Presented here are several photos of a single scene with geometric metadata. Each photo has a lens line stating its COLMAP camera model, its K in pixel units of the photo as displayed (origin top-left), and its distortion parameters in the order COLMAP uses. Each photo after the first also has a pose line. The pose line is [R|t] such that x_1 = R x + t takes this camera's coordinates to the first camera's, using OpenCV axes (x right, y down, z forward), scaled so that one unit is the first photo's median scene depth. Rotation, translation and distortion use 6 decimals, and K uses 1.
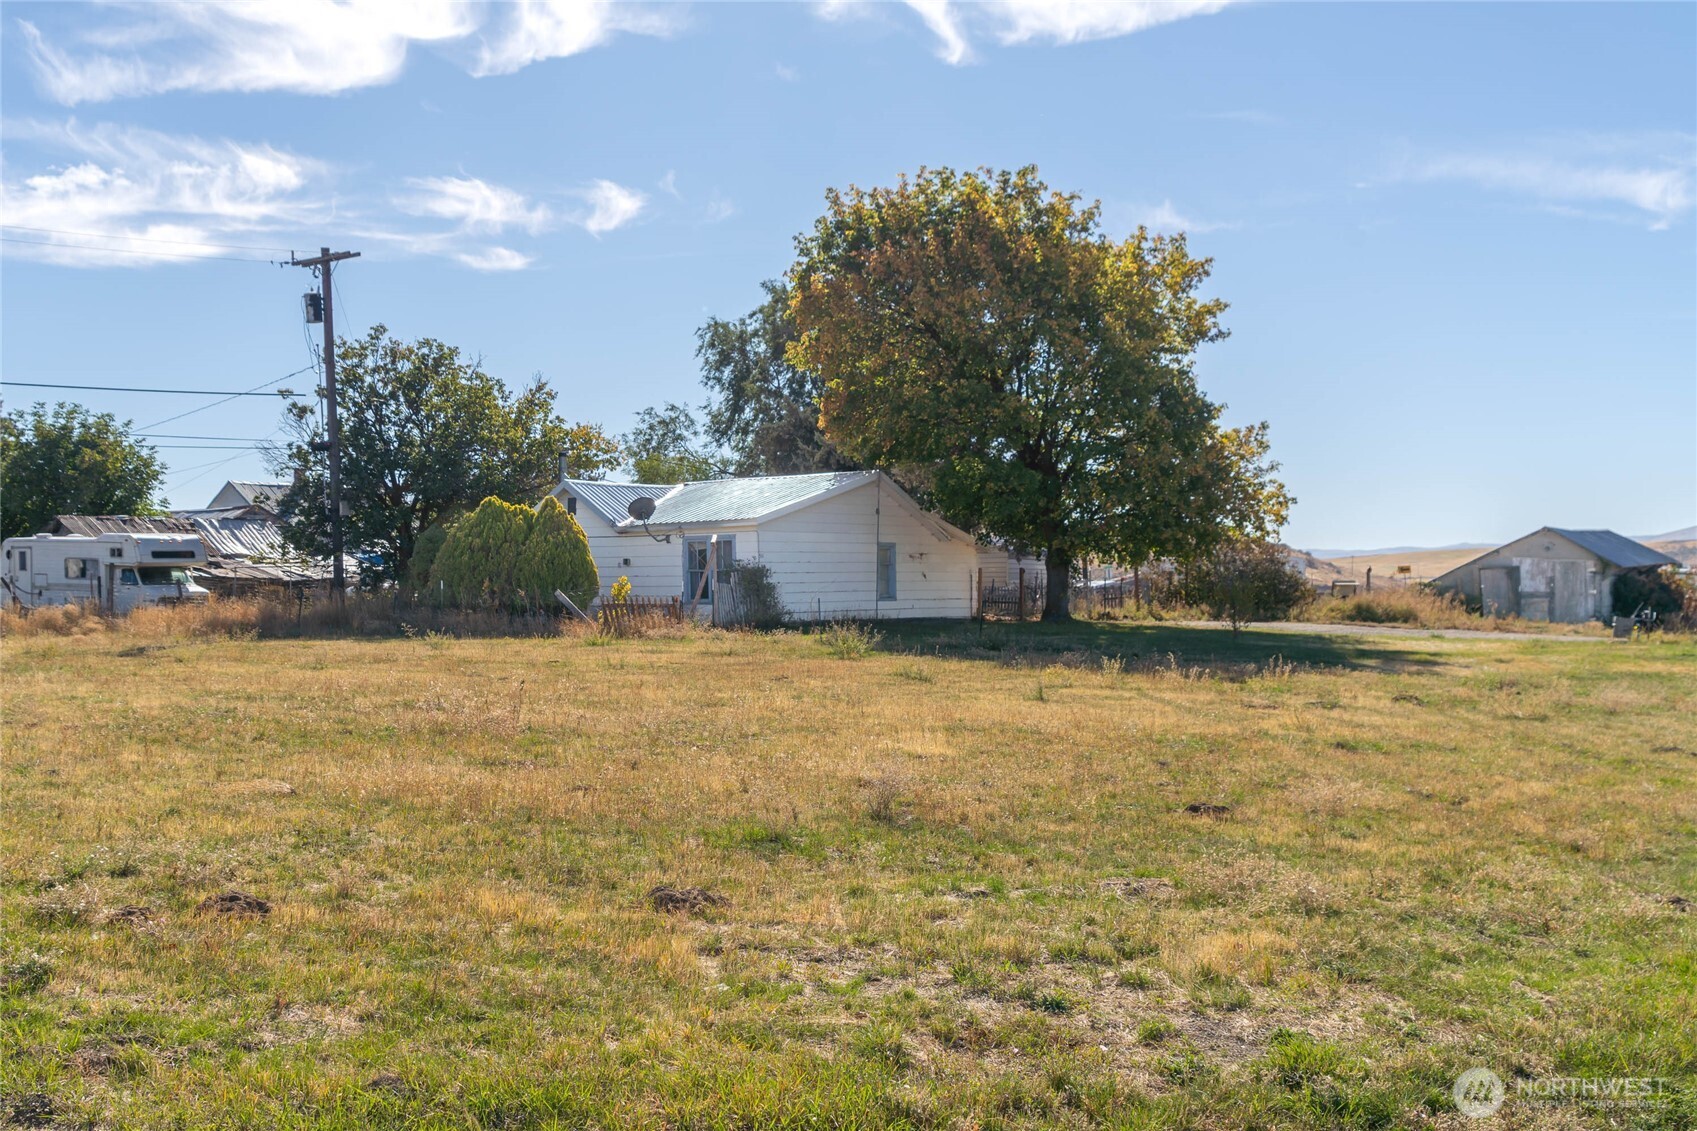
lens RADIAL K [[1500.9, 0, 848.5], [0, 1500.9, 565.5], [0, 0, 1]] dist [0.001788, -0.000004]
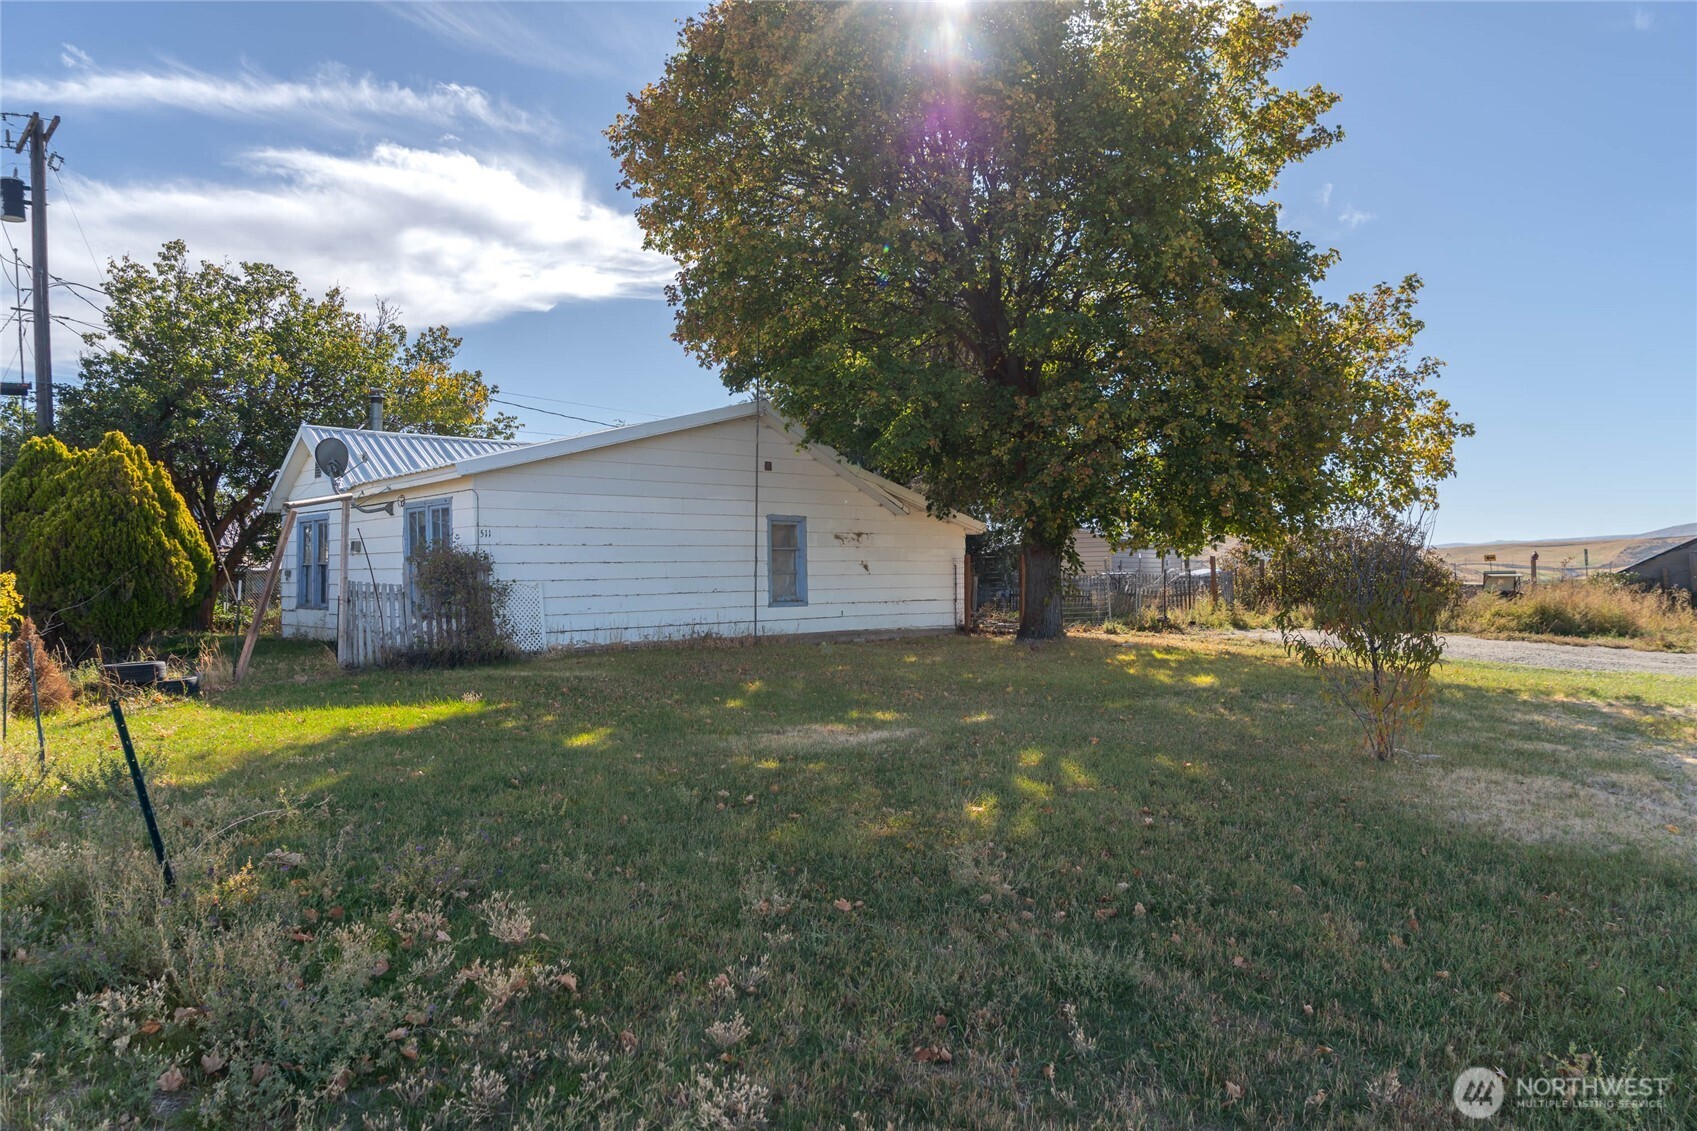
lens RADIAL K [[1154.8, 0, 849.2], [0, 1154.8, 530.0], [0, 0, 1]] dist [-0.028748, 0.000921]
pose [[0.988394, -0.005750, -0.151804, 0.127117], [0.002311, 0.999737, -0.022824, 0.002369], [0.151895, 0.022208, 0.988147, 0.514966]]
